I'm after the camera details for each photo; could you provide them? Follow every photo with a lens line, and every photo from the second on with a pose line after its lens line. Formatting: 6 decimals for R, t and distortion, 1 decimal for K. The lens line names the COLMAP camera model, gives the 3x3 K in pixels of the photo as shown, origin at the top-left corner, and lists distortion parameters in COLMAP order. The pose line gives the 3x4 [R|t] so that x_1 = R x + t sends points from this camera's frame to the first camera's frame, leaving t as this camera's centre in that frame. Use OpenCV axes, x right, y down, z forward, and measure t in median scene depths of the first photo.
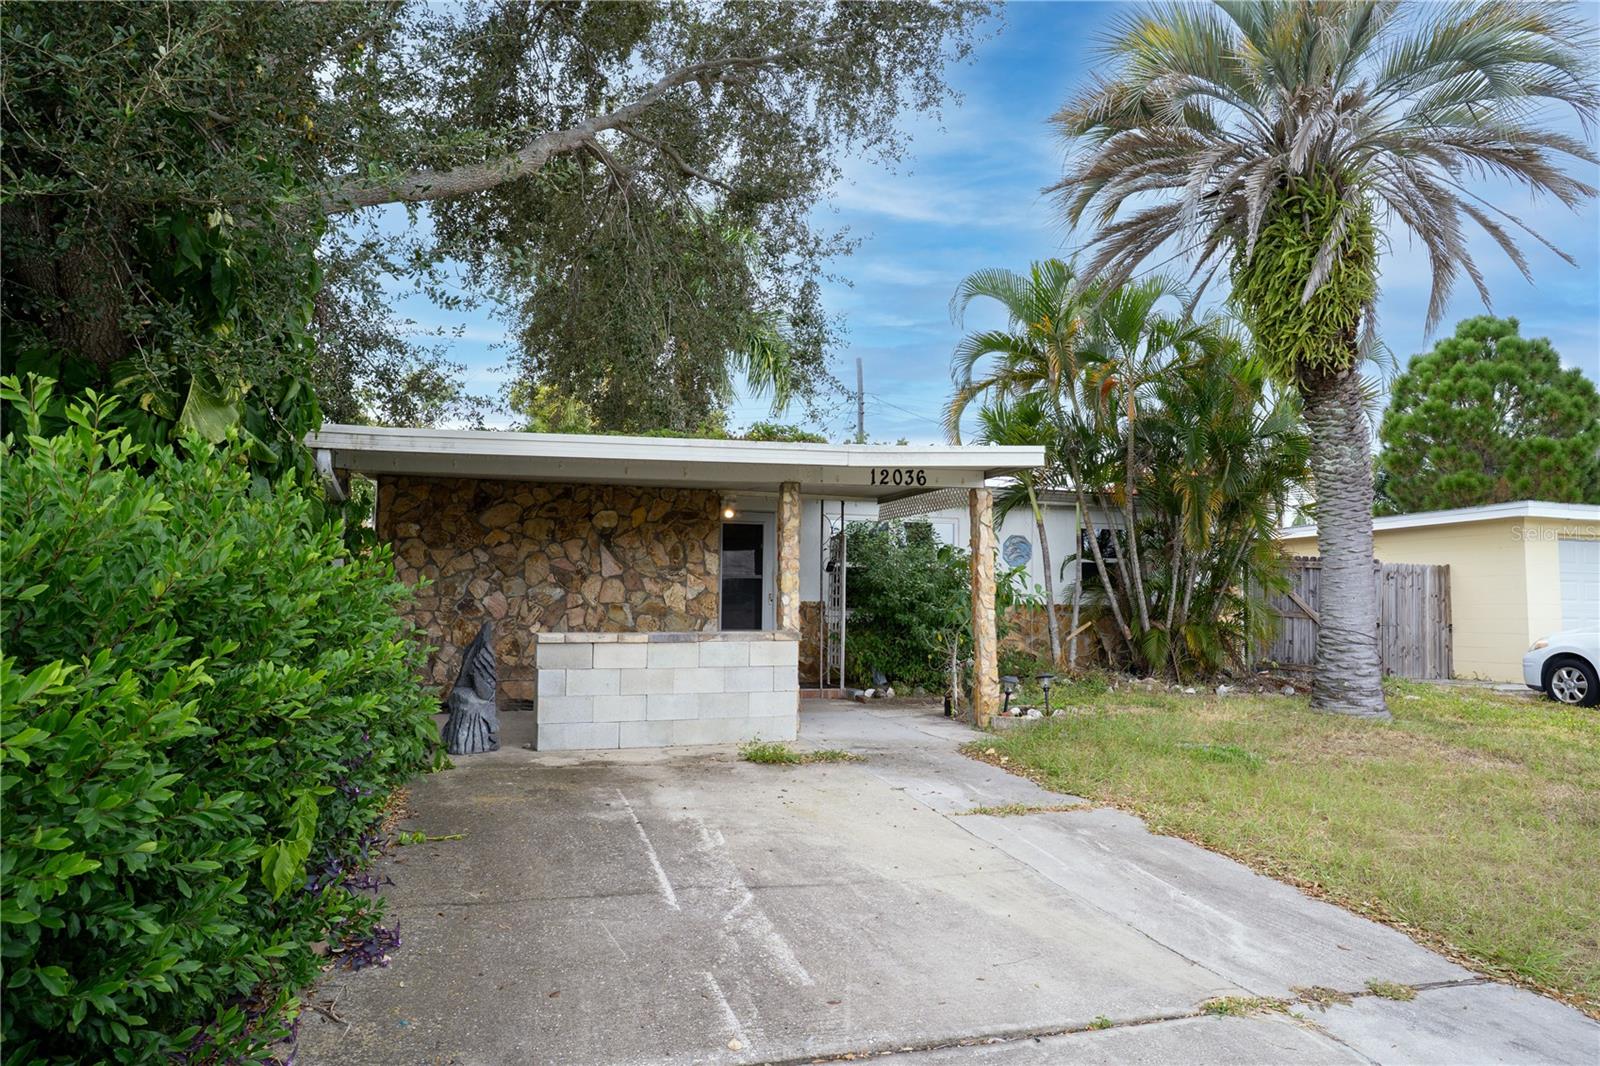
lens RADIAL K [[1117.2, 0, 806.0], [0, 1117.2, 533.7], [0, 0, 1]] dist [-0.007299, 0.004424]
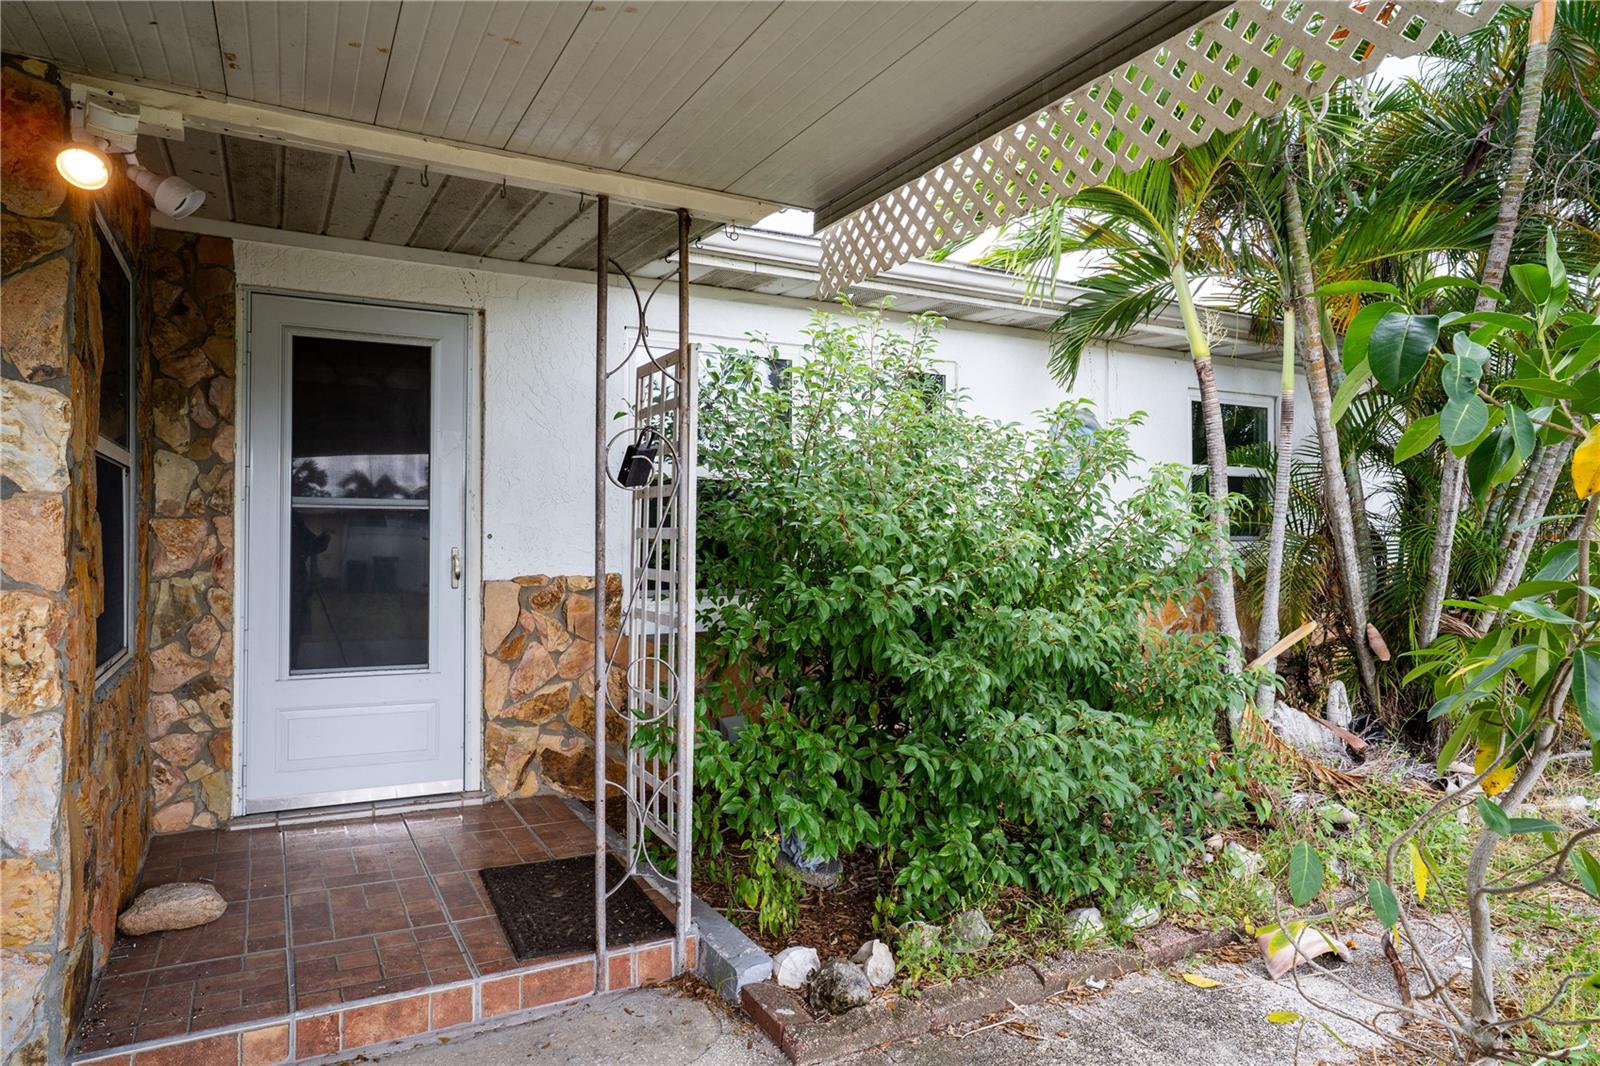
lens RADIAL K [[983.9, 0, 799.3], [0, 983.9, 539.2], [0, 0, 1]] dist [-0.001969, -0.000621]
pose [[0.983498, -0.003215, 0.180891, 0.019458], [-0.010085, 0.997313, 0.072559, 0.032465], [-0.180639, -0.073186, 0.980823, 0.855560]]
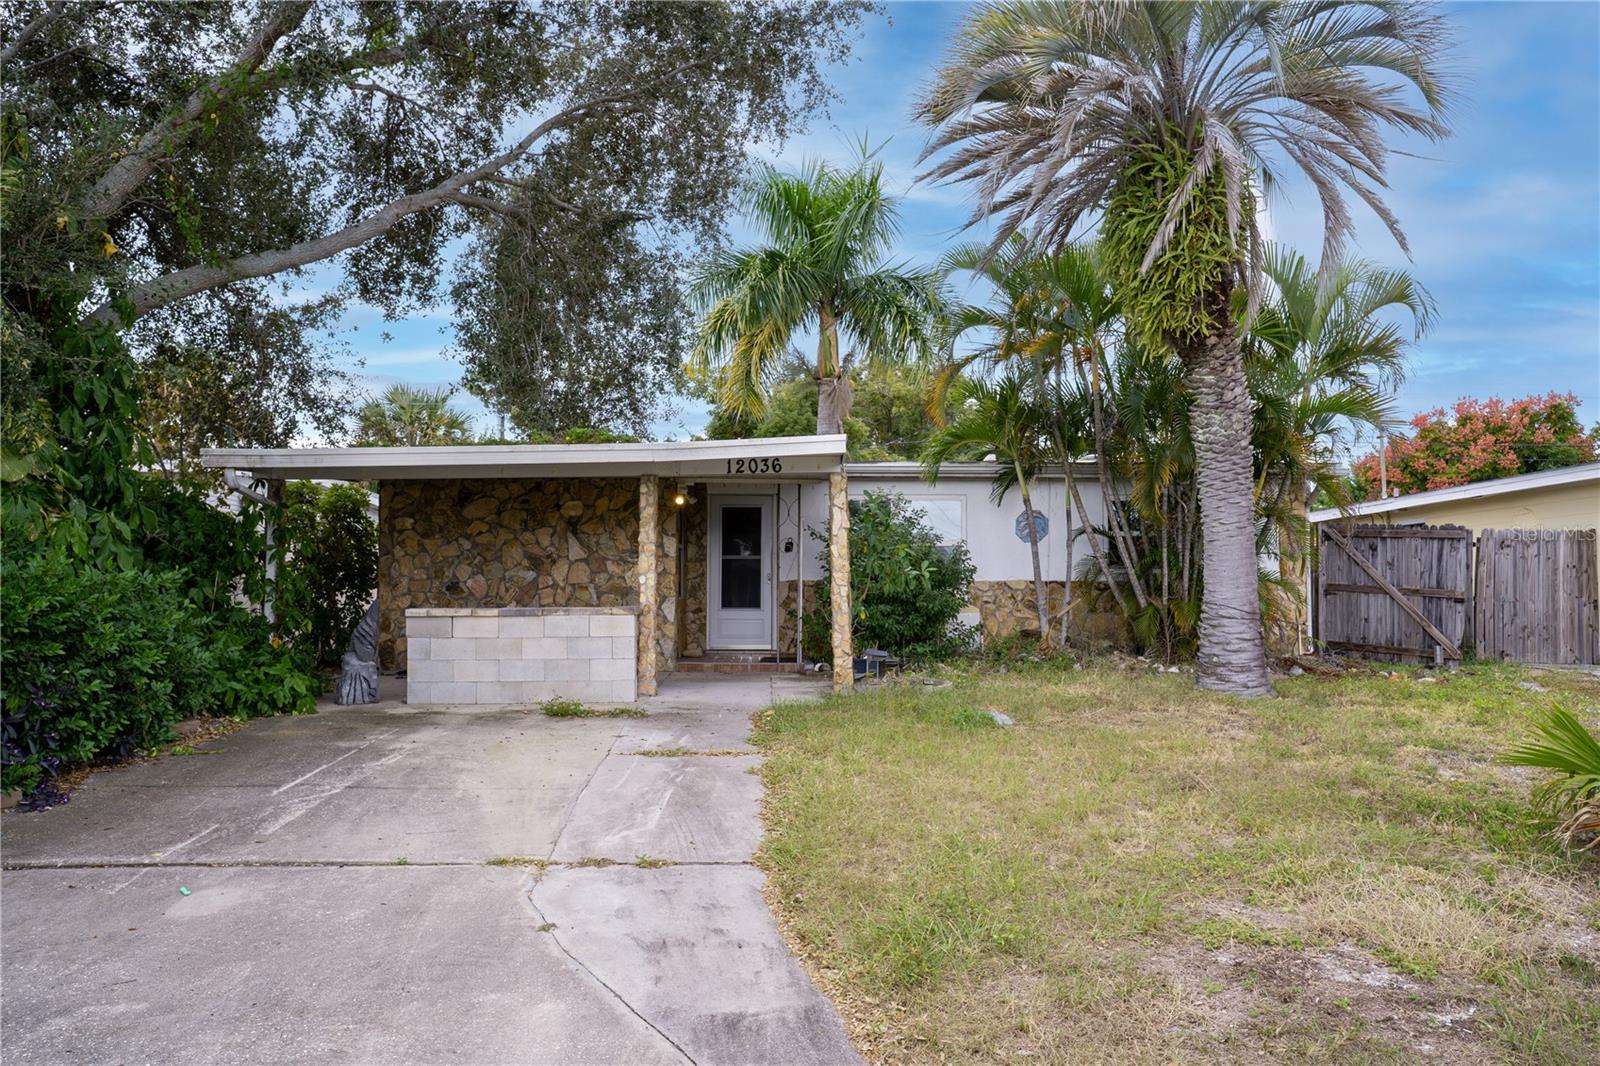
lens RADIAL K [[1269.4, 0, 795.9], [0, 1269.4, 536.0], [0, 0, 1]] dist [0.015335, -0.001228]
pose [[0.955879, -0.020870, -0.293018, 0.419291], [0.027877, 0.999416, 0.019758, -0.004752], [0.292434, -0.027055, 0.955903, -0.152134]]
